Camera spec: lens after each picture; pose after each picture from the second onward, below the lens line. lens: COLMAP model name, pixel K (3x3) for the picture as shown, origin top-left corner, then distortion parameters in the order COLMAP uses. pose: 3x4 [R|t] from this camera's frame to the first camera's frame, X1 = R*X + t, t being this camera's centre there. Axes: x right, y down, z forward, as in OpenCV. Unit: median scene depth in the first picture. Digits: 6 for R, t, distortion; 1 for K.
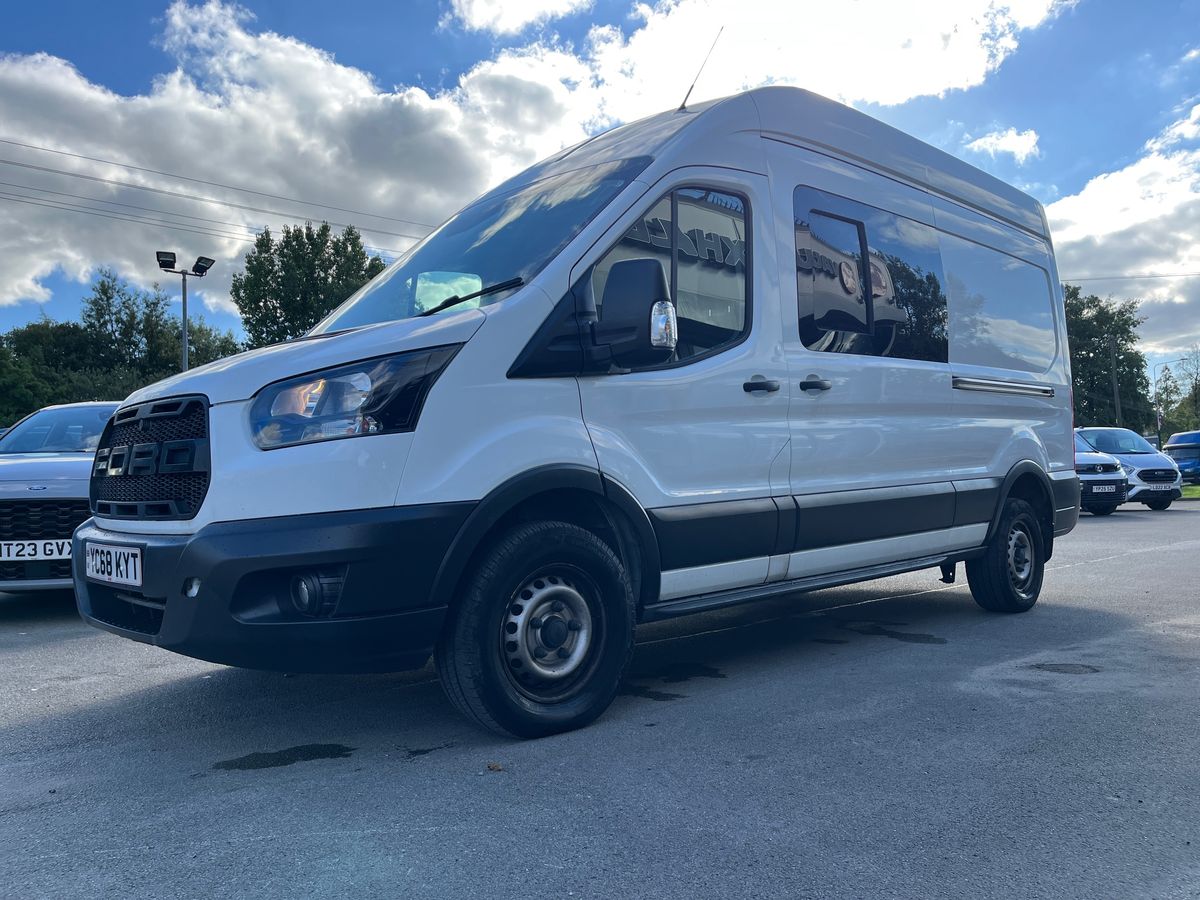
lens RADIAL K [[908.4, 0, 596.1], [0, 908.4, 449.3], [0, 0, 1]] dist [0.079822, -0.100518]
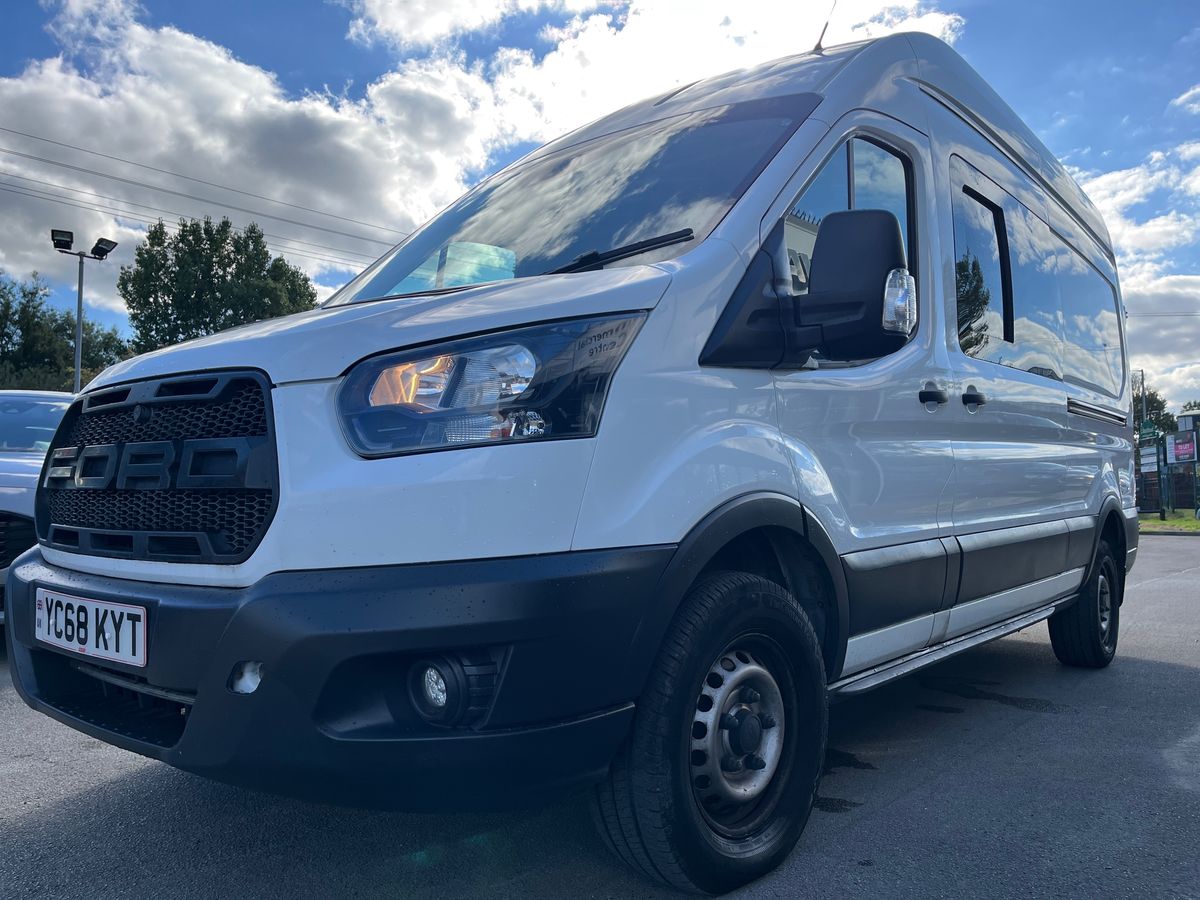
lens RADIAL K [[908.4, 0, 596.1], [0, 908.4, 449.3], [0, 0, 1]] dist [0.079822, -0.100518]
pose [[0.993426, 0.034734, 0.109081, -0.214521], [-0.032661, 0.999252, -0.020728, 0.002004], [-0.109719, 0.017029, 0.993817, 0.276553]]
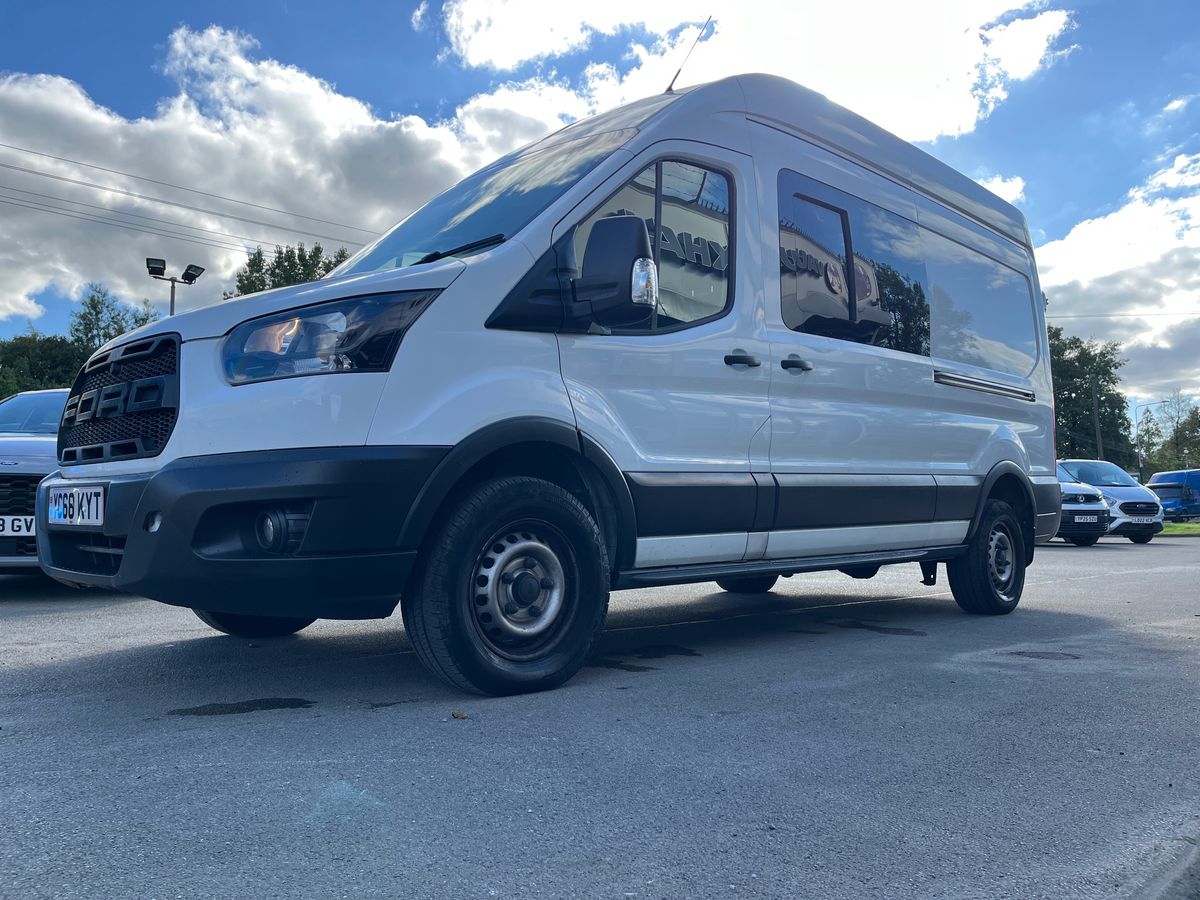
lens RADIAL K [[908.3, 0, 591.8], [0, 908.3, 433.1], [0, 0, 1]] dist [0.080896, -0.103054]
pose [[0.999624, 0.025367, 0.010449, 0.009056], [-0.024813, 0.998438, -0.050058, 0.071509], [-0.011703, 0.049780, 0.998692, 0.012315]]
